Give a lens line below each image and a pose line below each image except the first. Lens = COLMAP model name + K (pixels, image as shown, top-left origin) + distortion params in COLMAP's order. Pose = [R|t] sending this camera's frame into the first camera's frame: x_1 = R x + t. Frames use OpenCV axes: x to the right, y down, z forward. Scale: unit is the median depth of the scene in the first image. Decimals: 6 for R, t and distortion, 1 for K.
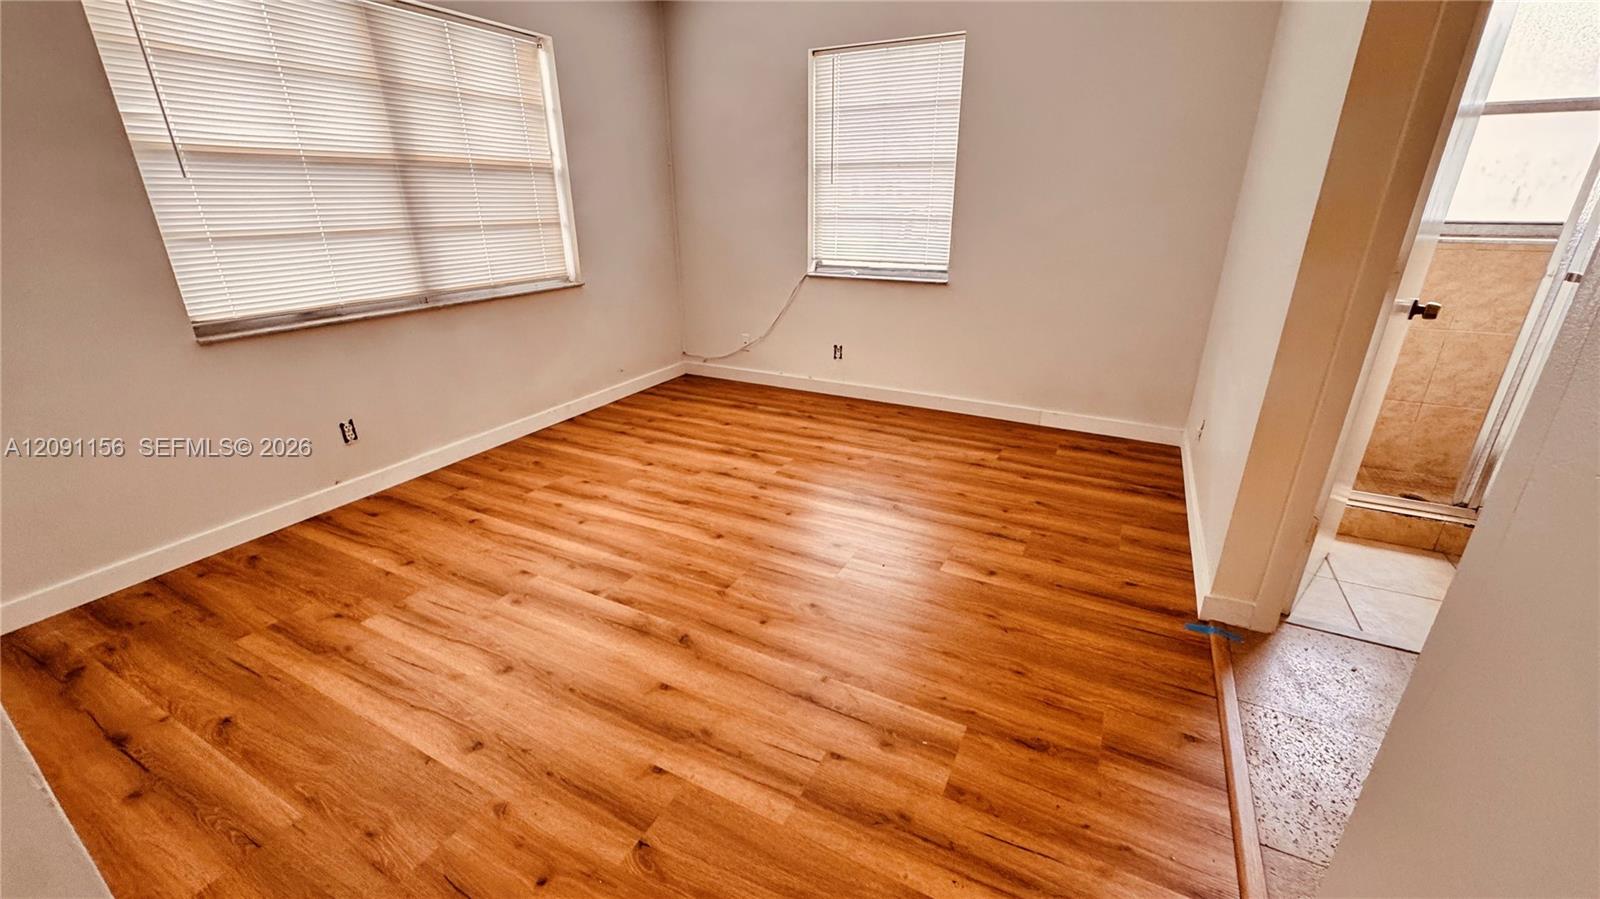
lens RADIAL K [[640.6, 0, 798.8], [0, 640.6, 446.4], [0, 0, 1]] dist [0.001087, 0.000178]
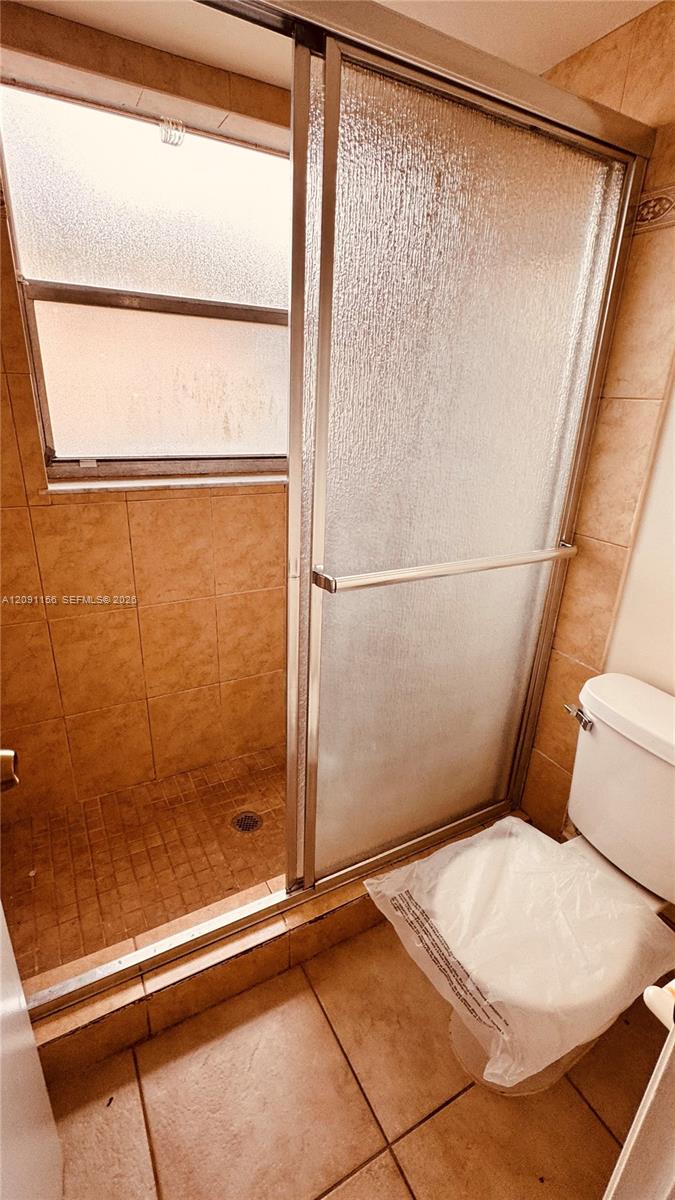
lens RADIAL K [[529.4, 0, 336.9], [0, 529.4, 599.7], [0, 0, 1]] dist [0.000588, 0.000004]
pose [[0.562559, -0.265203, 0.783067, 0.605247], [0.262837, 0.955386, 0.134739, -0.228727], [-0.783865, 0.130020, 0.607166, 0.507959]]
